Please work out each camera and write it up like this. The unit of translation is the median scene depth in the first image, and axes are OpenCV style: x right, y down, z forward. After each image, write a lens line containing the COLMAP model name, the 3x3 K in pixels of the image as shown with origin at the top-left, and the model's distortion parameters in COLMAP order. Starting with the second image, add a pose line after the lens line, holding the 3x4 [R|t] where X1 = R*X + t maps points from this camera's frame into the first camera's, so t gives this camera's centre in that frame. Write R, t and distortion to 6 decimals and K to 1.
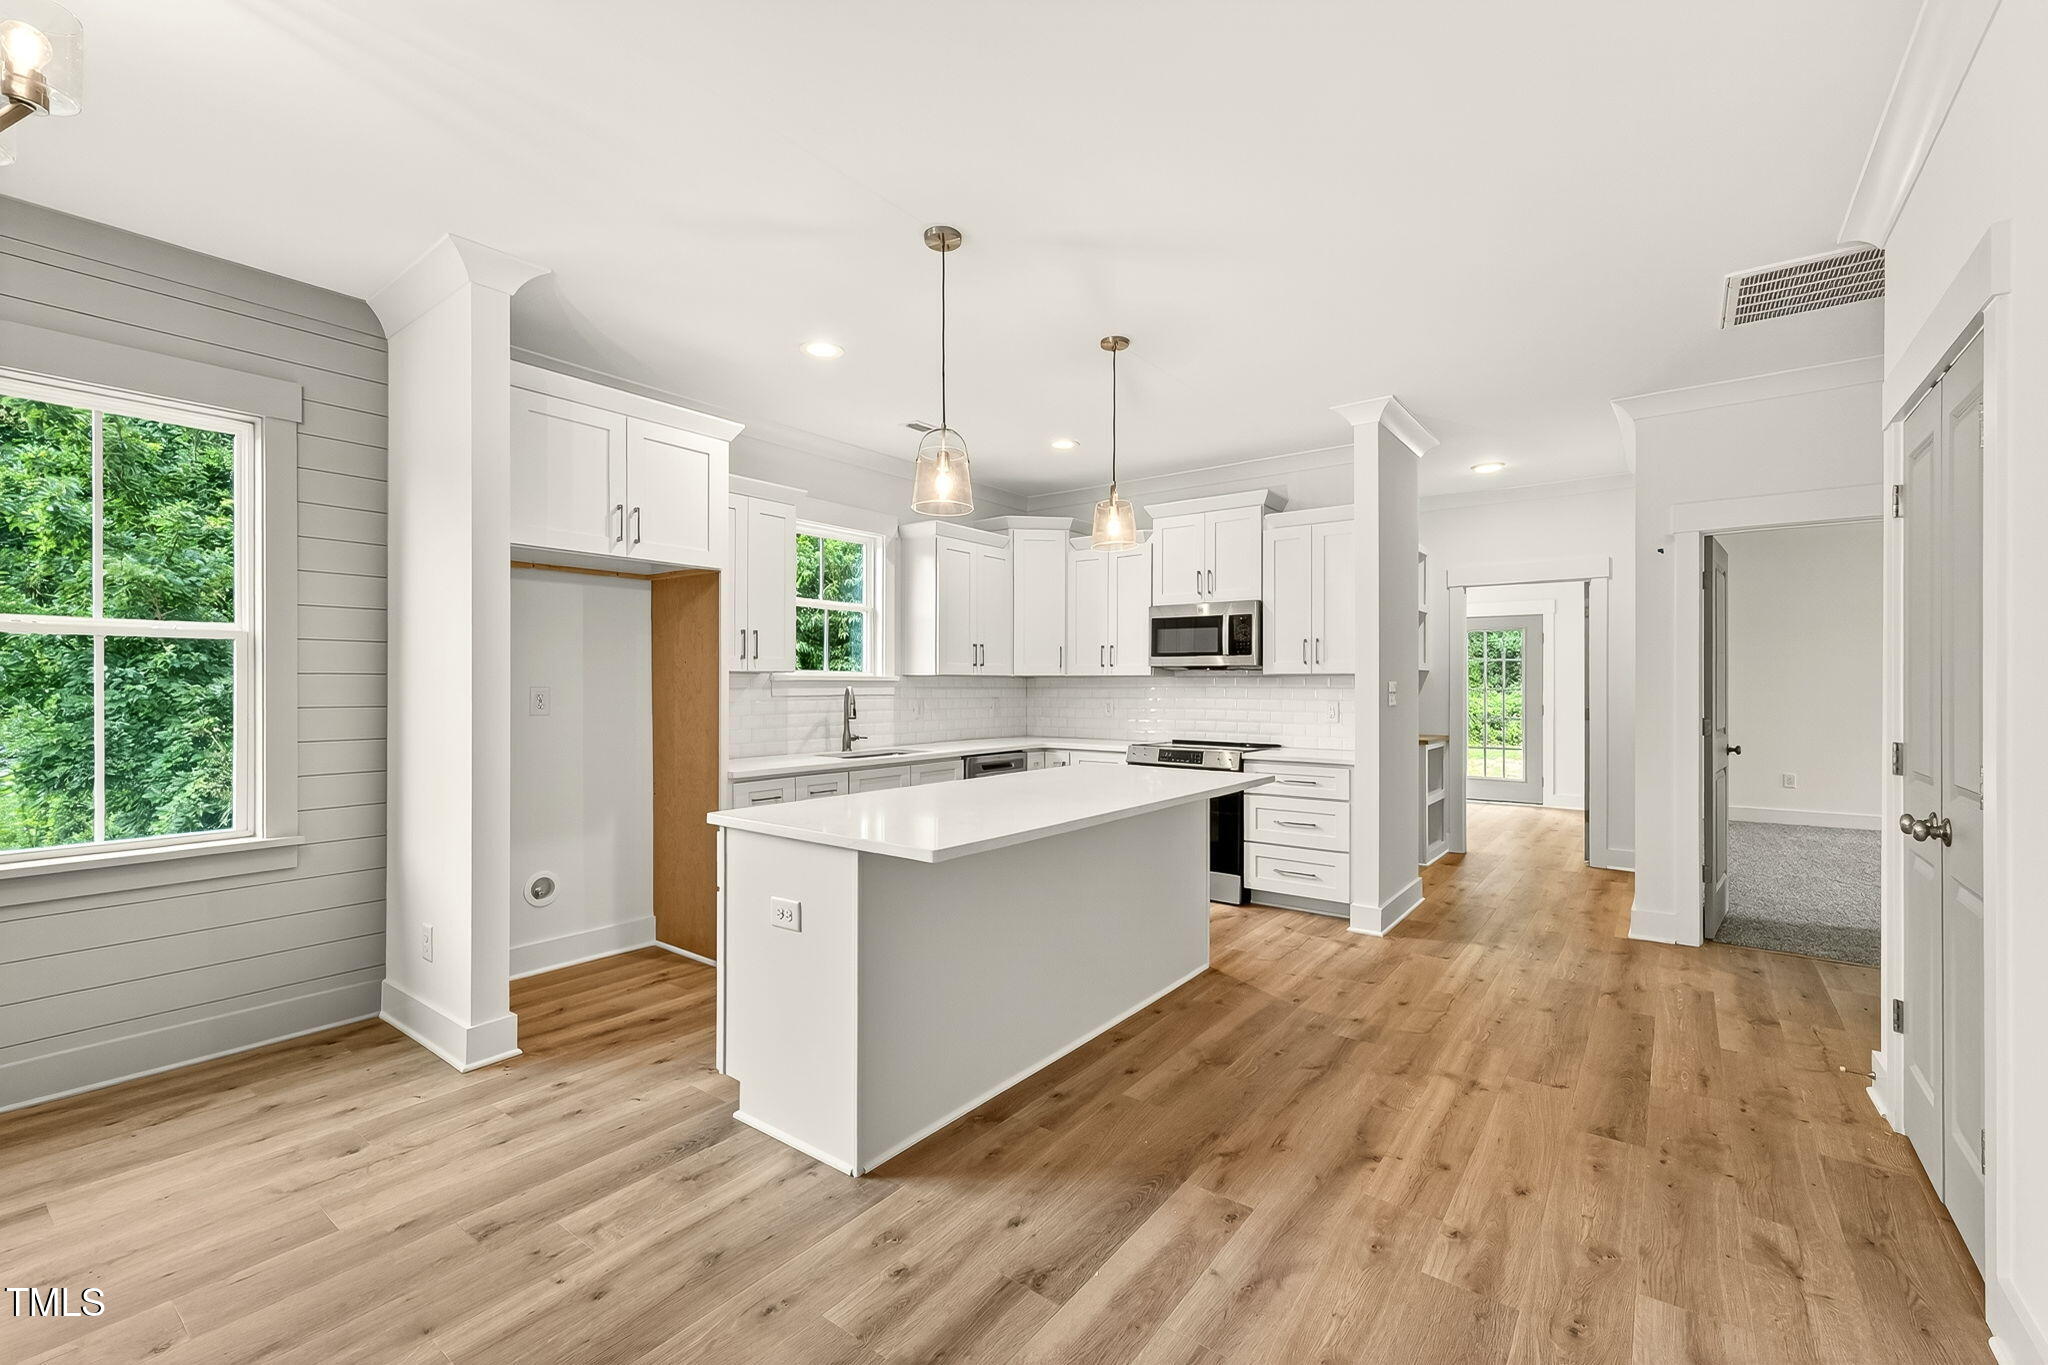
lens RADIAL K [[866.7, 0, 1030.3], [0, 866.7, 681.7], [0, 0, 1]] dist [0.003212, 0.000079]
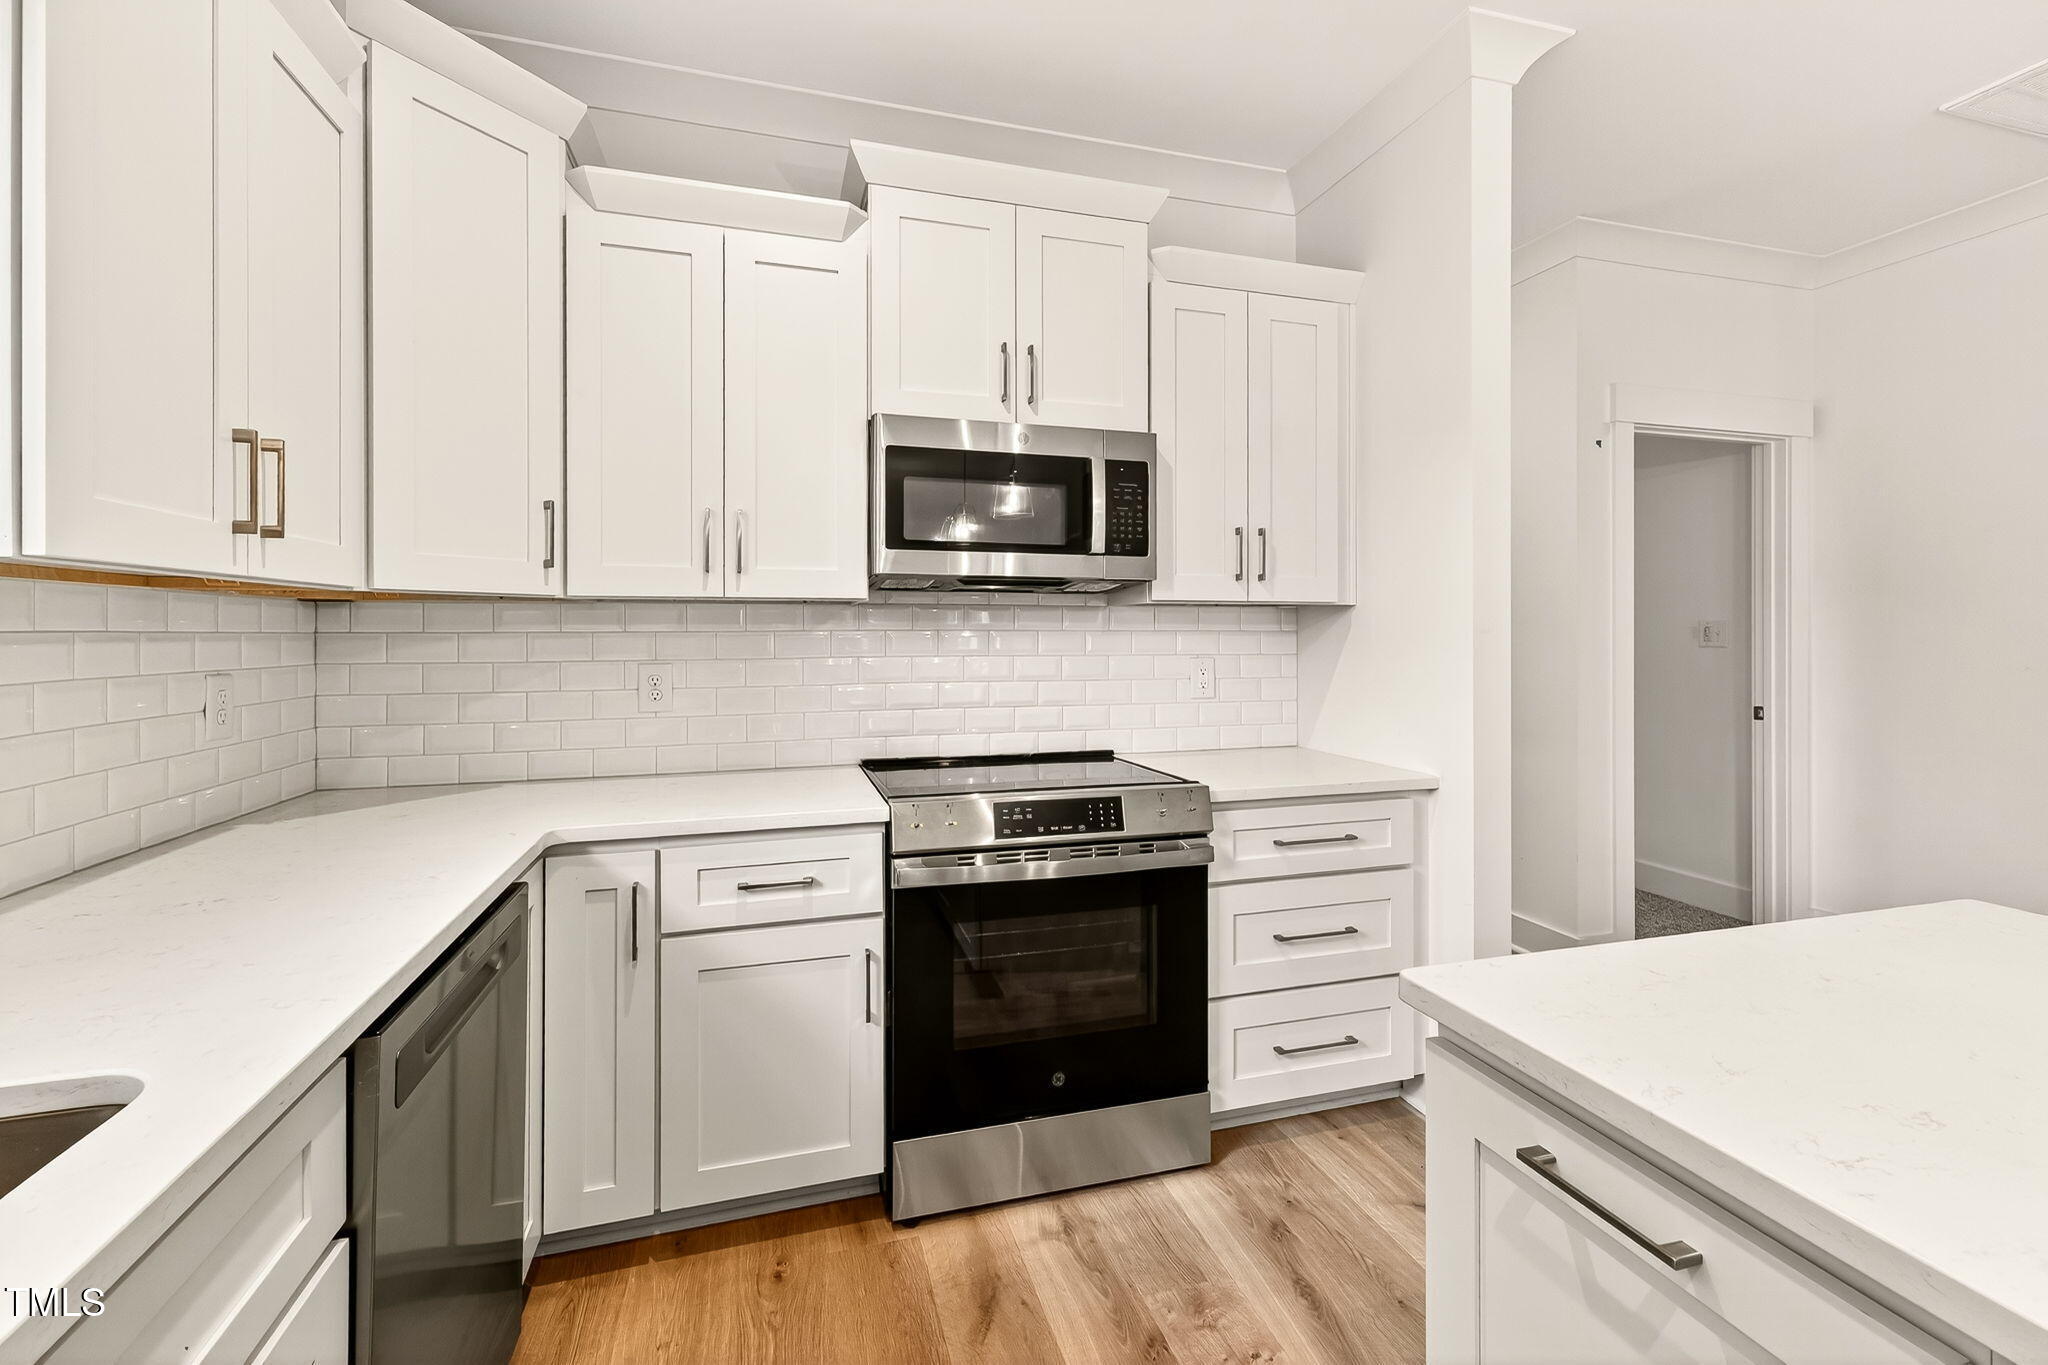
lens RADIAL K [[893.0, 0, 1035.0], [0, 893.0, 627.0], [0, 0, 1]] dist [0.000022, 0.000001]
pose [[0.590105, -0.000170, 0.807326, -0.188845], [-0.001239, 0.999999, 0.001117, 0.006586], [-0.807325, -0.001659, 0.590104, 1.054702]]
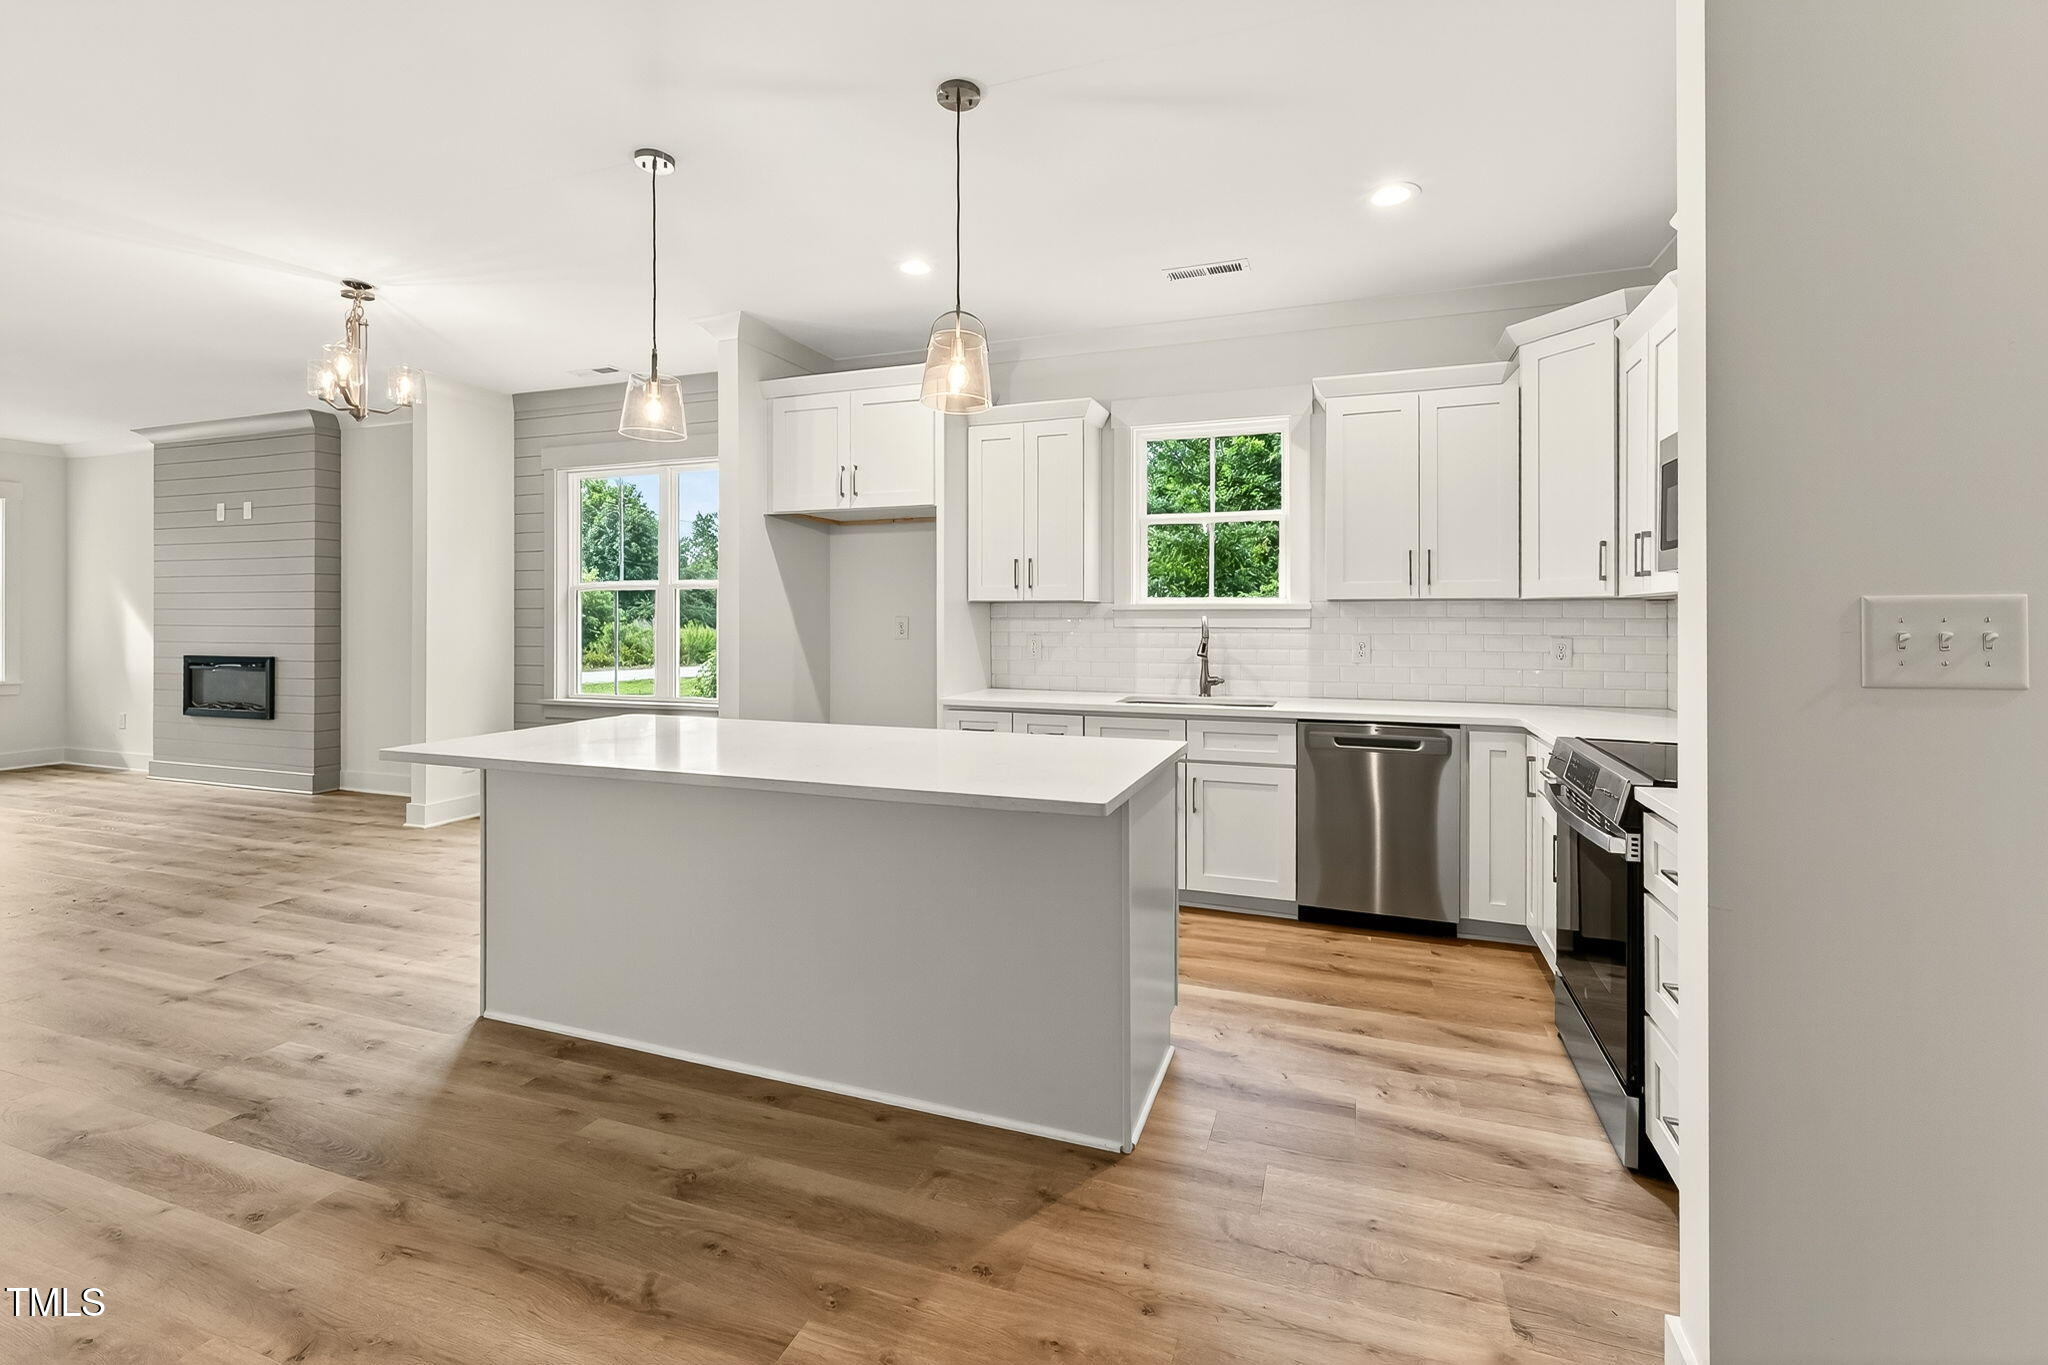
lens RADIAL K [[883.1, 0, 1025.4], [0, 883.1, 614.8], [0, 0, 1]] dist [0.006758, -0.000165]
pose [[0.289385, 0.001293, -0.957212, 0.709305], [0.004008, 0.999989, 0.002562, 0.001486], [0.957205, -0.004578, 0.289376, 0.796881]]
